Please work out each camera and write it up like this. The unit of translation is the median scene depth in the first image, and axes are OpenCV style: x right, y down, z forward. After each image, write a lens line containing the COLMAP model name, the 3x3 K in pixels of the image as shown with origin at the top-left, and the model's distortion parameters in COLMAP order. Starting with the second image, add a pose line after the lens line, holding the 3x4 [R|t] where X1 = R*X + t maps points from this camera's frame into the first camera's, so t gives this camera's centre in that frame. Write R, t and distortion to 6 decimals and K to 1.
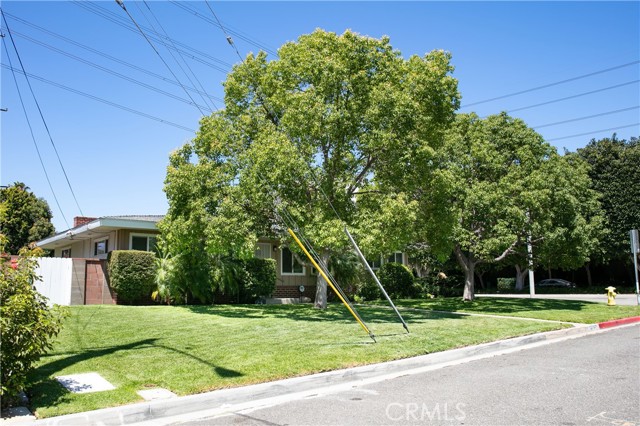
lens RADIAL K [[578.5, 0, 320.0], [0, 578.5, 213.0], [0, 0, 1]] dist [-0.042686, 0.004156]
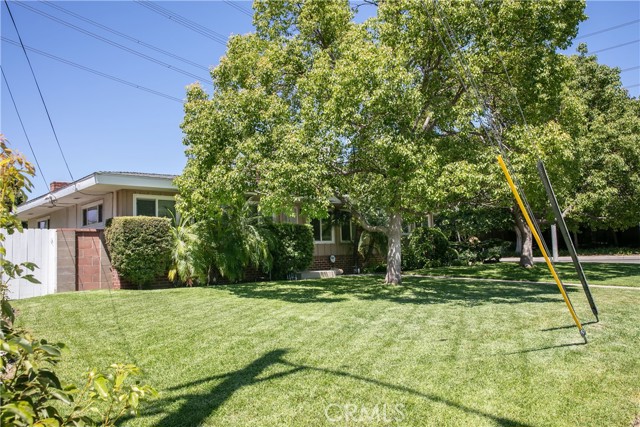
lens RADIAL K [[505.9, 0, 320.0], [0, 505.9, 213.5], [0, 0, 1]] dist [-0.016520, -0.000594]
pose [[0.994435, -0.021277, 0.103183, -0.160881], [0.016348, 0.998695, 0.048387, 0.033073], [-0.104078, -0.046431, 0.993485, 0.321375]]
